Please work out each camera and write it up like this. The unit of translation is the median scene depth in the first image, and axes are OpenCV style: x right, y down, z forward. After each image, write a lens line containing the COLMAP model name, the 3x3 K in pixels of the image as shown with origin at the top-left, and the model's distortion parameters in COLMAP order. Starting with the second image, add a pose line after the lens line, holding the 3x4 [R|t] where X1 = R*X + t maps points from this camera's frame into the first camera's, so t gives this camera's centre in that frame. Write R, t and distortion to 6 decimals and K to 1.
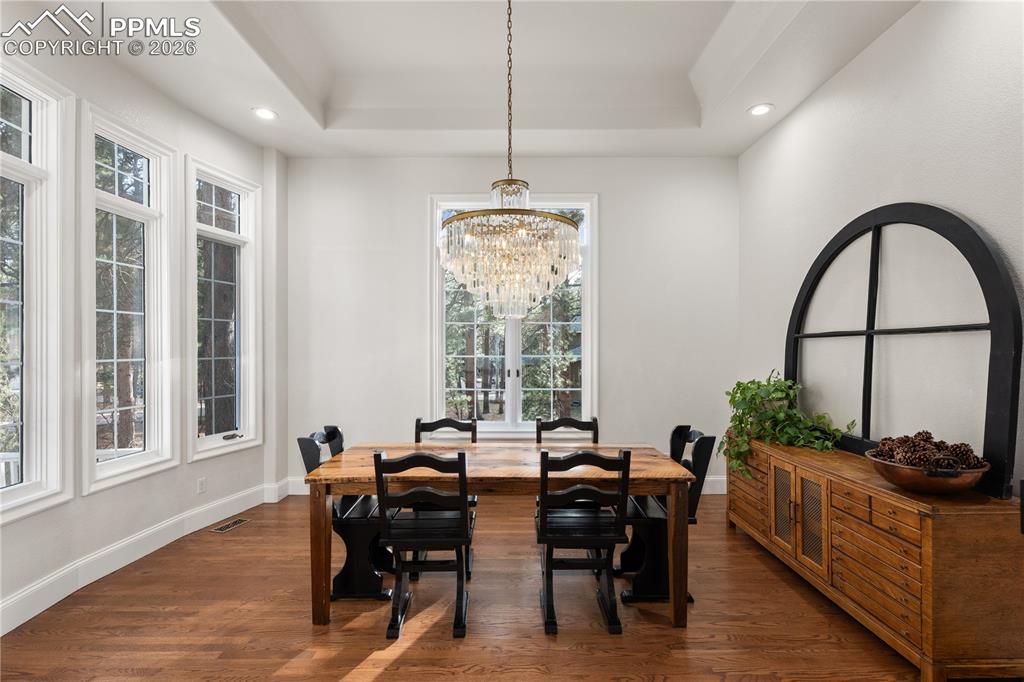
lens RADIAL K [[478.3, 0, 512.0], [0, 478.3, 341.0], [0, 0, 1]] dist [0.000498, 0.000129]
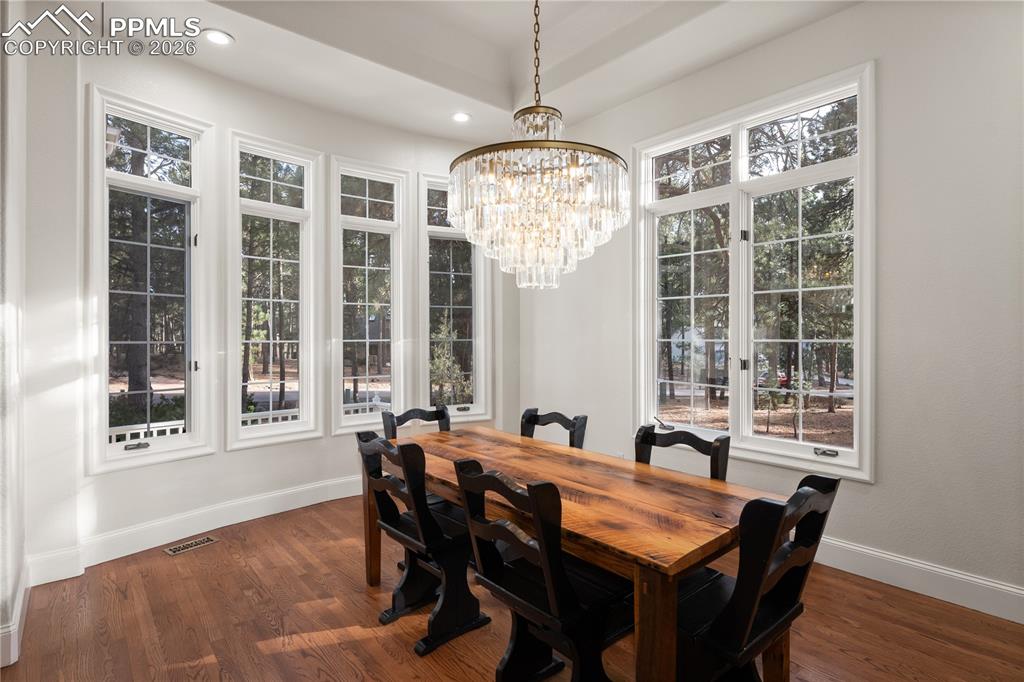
lens RADIAL K [[498.8, 0, 509.1], [0, 498.8, 340.4], [0, 0, 1]] dist [0.001989, 0.000248]
pose [[0.657454, 0.006363, -0.753468, 0.451568], [0.014364, 0.999677, 0.020975, 0.013408], [0.753358, -0.024613, 0.657150, 0.345778]]
